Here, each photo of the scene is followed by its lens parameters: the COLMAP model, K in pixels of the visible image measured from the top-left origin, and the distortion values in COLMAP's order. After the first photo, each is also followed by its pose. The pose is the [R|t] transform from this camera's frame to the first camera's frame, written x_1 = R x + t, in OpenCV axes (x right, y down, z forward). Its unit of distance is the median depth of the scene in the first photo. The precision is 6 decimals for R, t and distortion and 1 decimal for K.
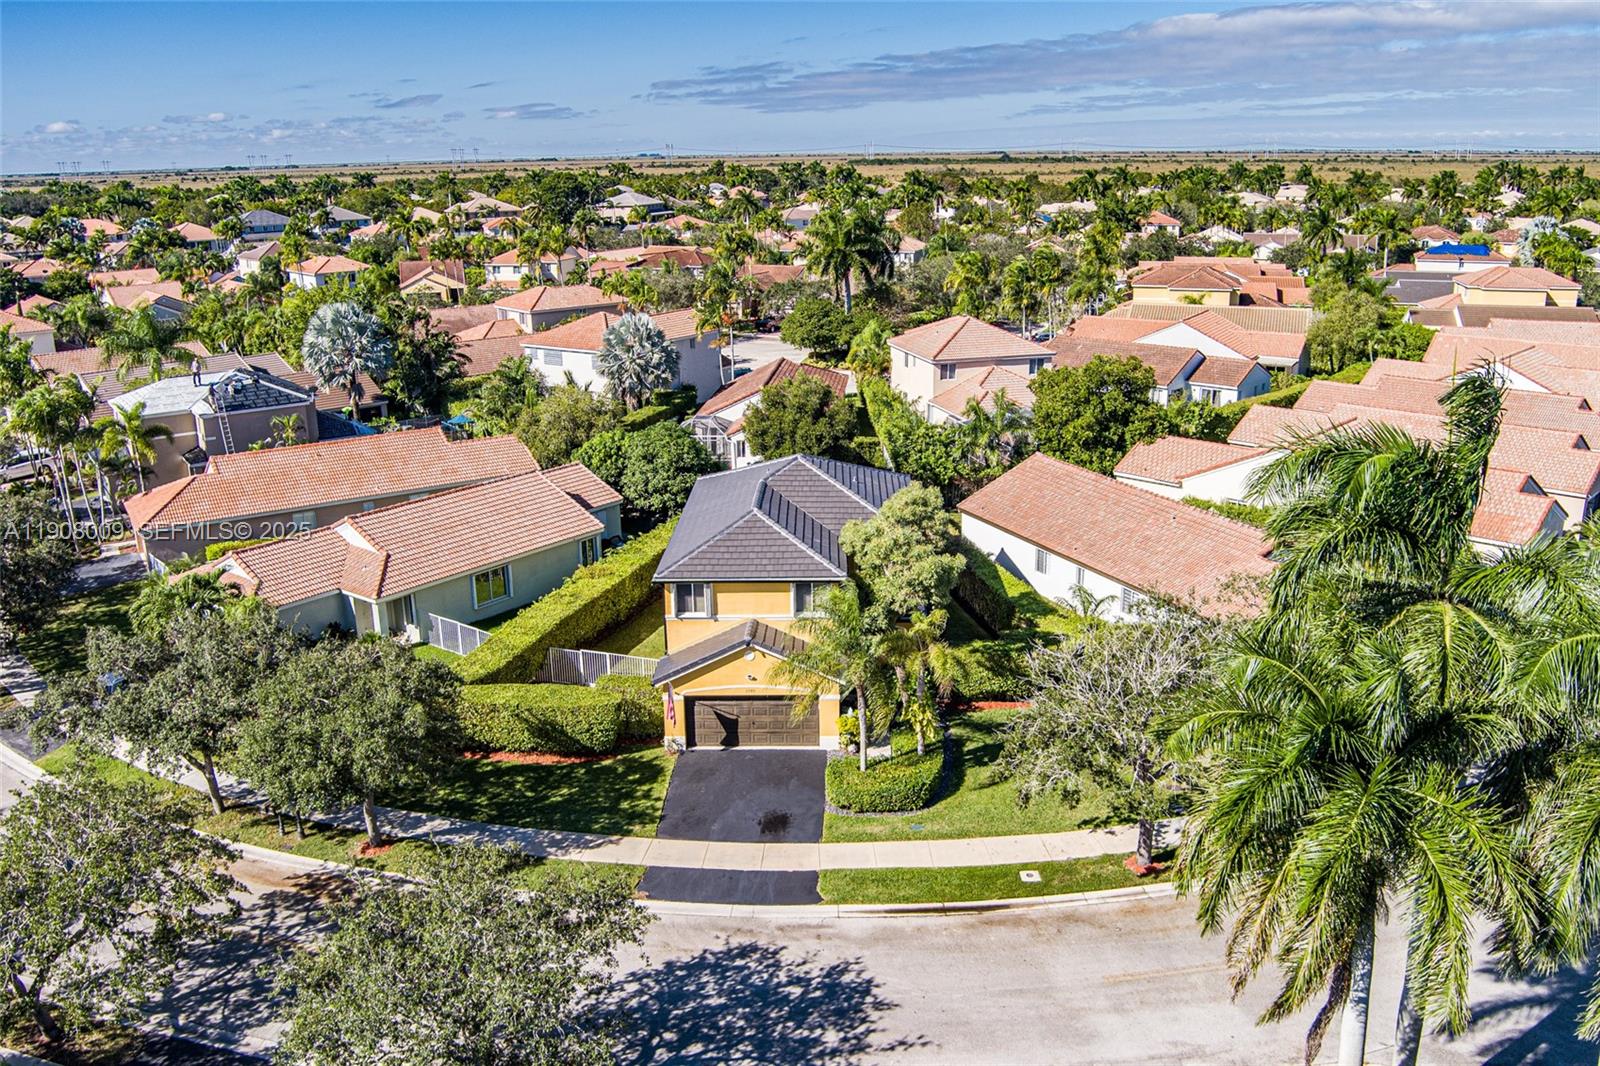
lens RADIAL K [[1316.0, 0, 802.0], [0, 1316.0, 533.8], [0, 0, 1]] dist [-0.081872, 0.013000]
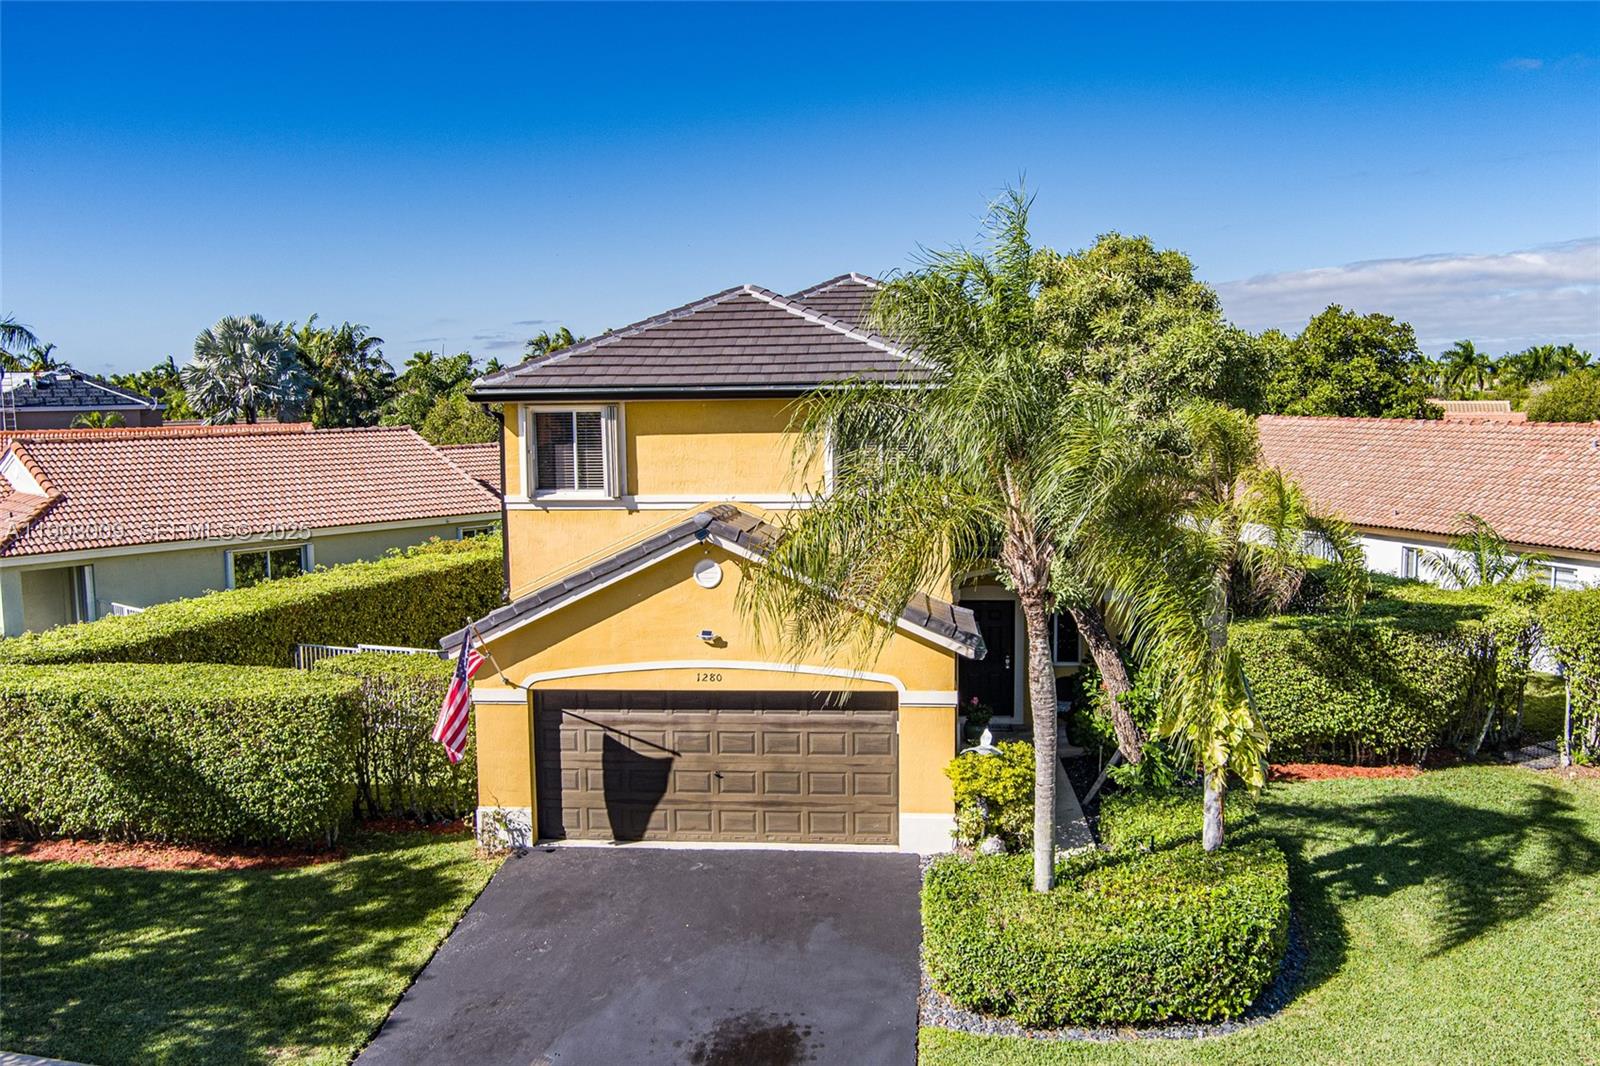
lens RADIAL K [[1316.0, 0, 795.4], [0, 1316.0, 539.9], [0, 0, 1]] dist [-0.081872, 0.013000]
pose [[0.998632, 0.009974, -0.051329, 0.001703], [-0.018652, 0.985012, -0.171472, 0.090600], [0.048849, 0.172195, 0.983851, 0.402221]]
